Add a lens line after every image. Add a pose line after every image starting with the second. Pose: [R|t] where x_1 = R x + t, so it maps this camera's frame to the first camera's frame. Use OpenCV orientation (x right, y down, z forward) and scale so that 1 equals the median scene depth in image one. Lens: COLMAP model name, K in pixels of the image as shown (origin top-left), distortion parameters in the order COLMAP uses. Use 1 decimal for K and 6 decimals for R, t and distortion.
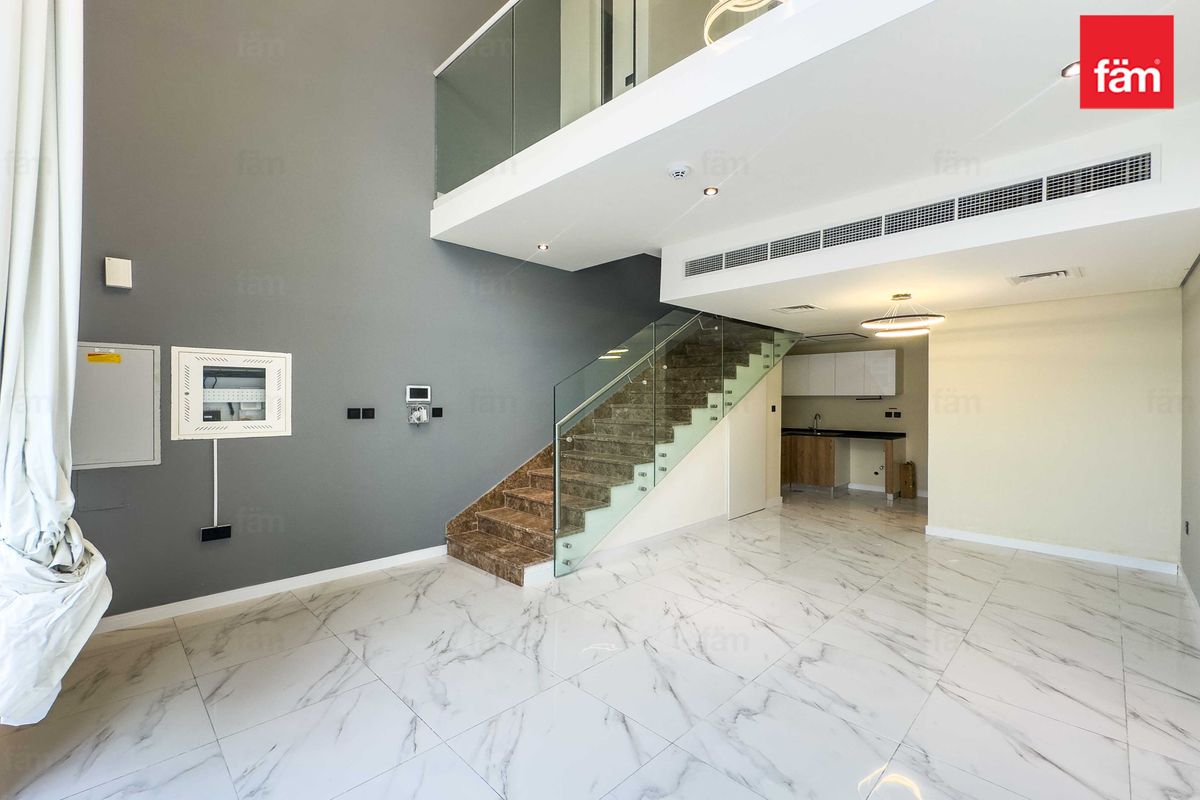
lens RADIAL K [[507.6, 0, 600.6], [0, 507.6, 399.1], [0, 0, 1]] dist [-0.002697, -0.000056]
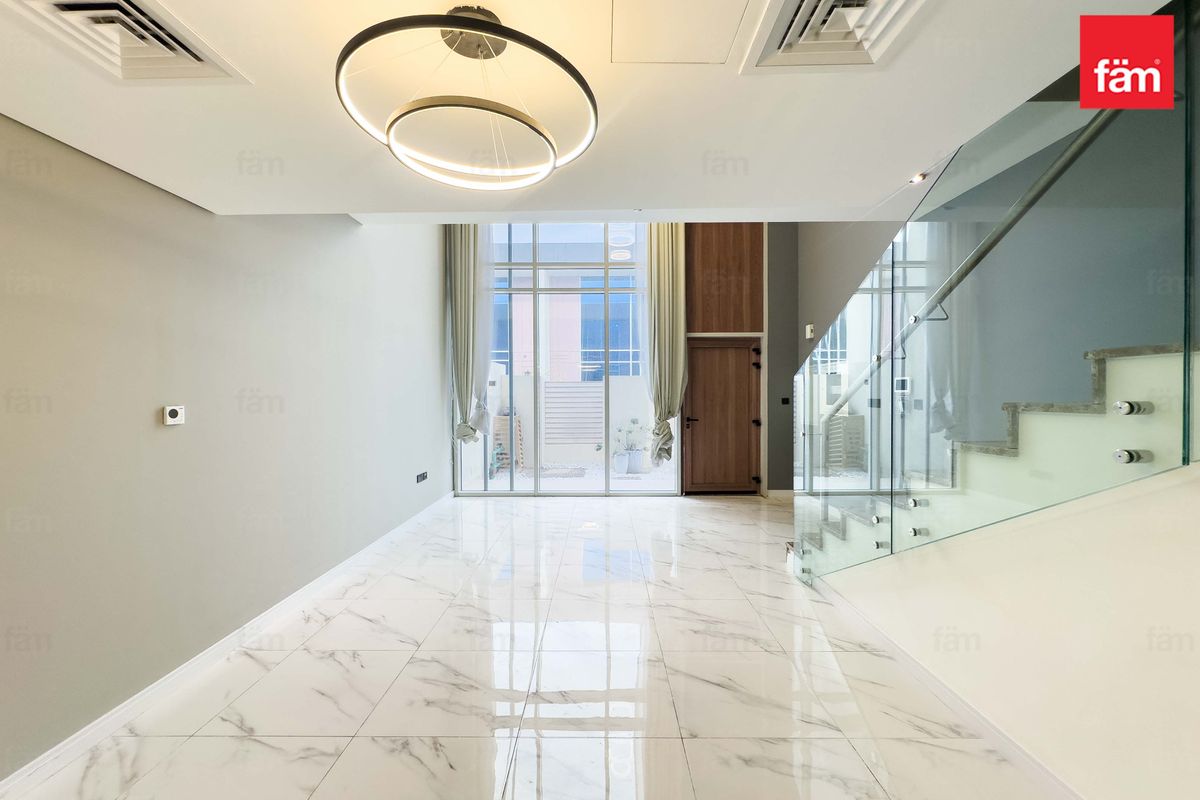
lens RADIAL K [[489.8, 0, 598.9], [0, 489.8, 402.2], [0, 0, 1]] dist [-0.002065, 0.000017]
pose [[-0.713461, 0.011037, -0.700608, 0.808178], [0.003361, 0.999918, 0.012329, 0.010046], [0.700687, 0.006442, -0.713440, 1.367409]]
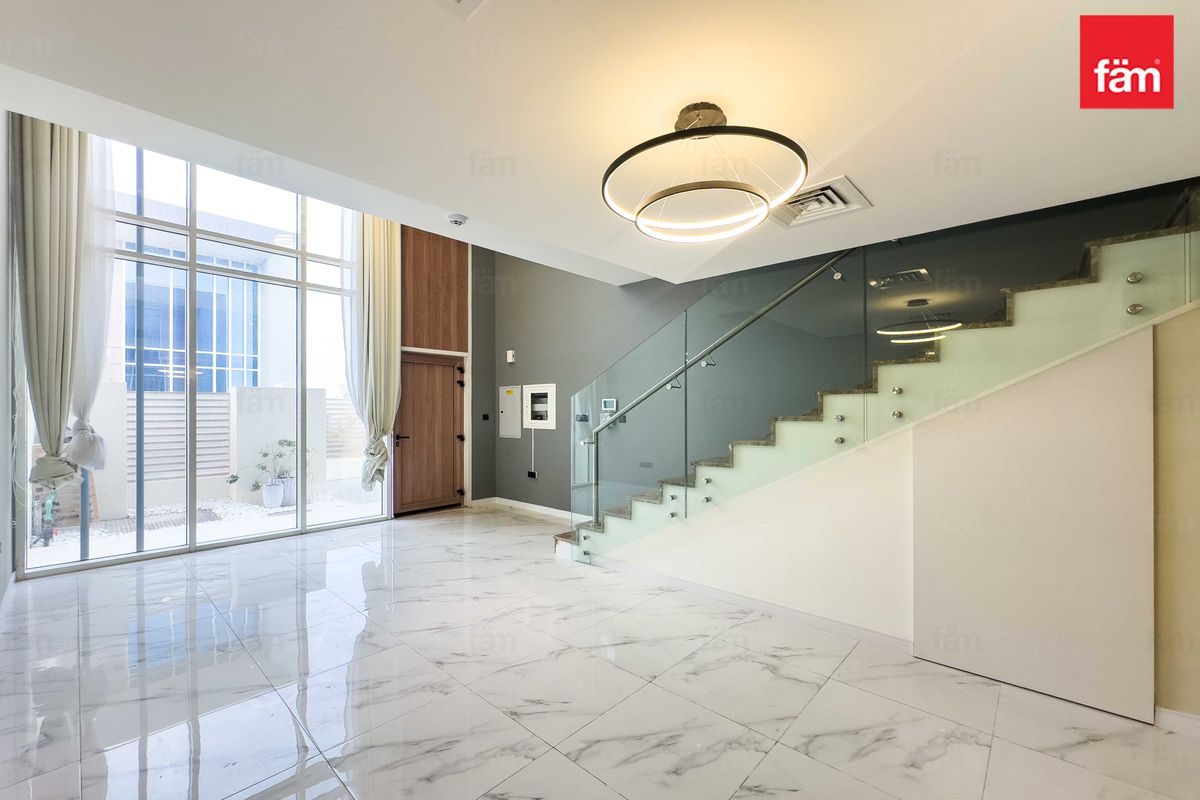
lens RADIAL K [[490.9, 0, 604.4], [0, 490.9, 408.8], [0, 0, 1]] dist [0.000700, -0.000038]
pose [[0.047316, -0.005750, -0.998863, 1.030282], [0.000762, 0.999983, -0.005720, 0.008644], [0.998880, -0.000490, 0.047319, 0.995358]]
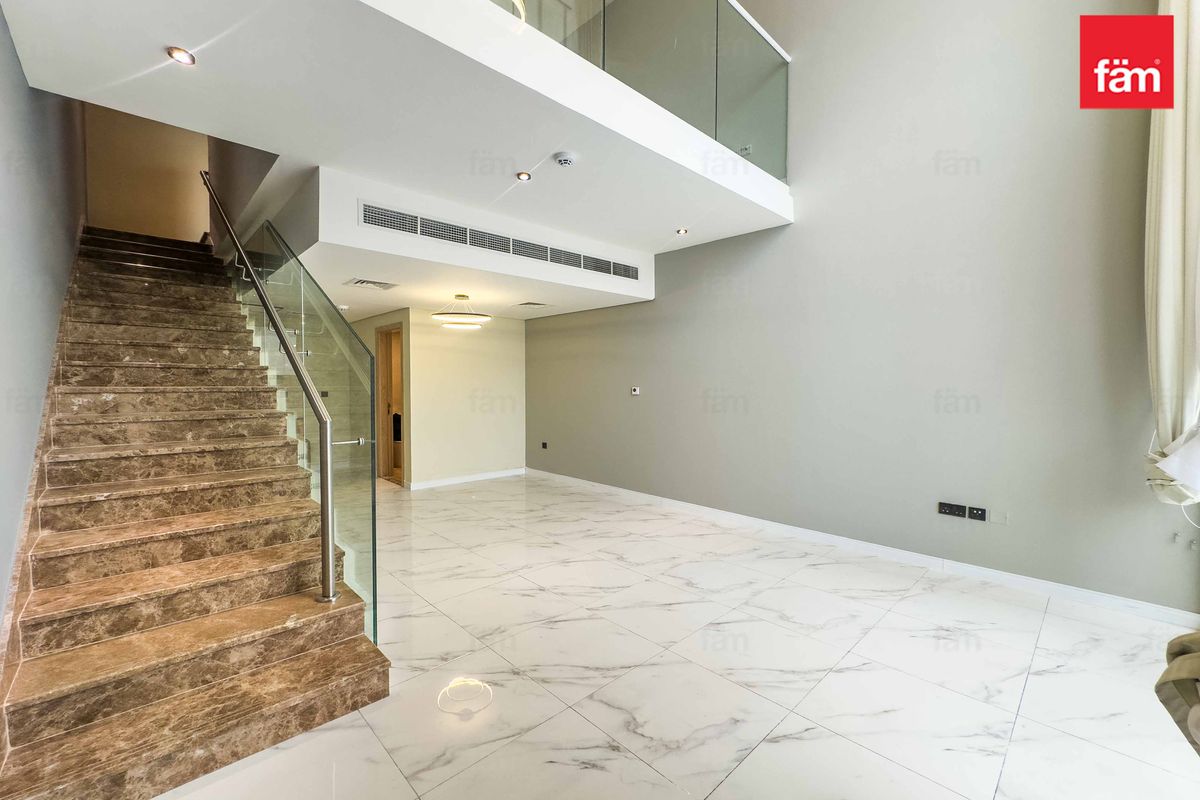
lens RADIAL K [[485.9, 0, 591.3], [0, 485.9, 397.7], [0, 0, 1]] dist [-0.002825, -0.000131]
pose [[0.032737, -0.033038, 0.998918, -0.652891], [-0.004633, 0.999438, 0.033207, 0.004435], [-0.999453, -0.005715, 0.032566, 0.699324]]
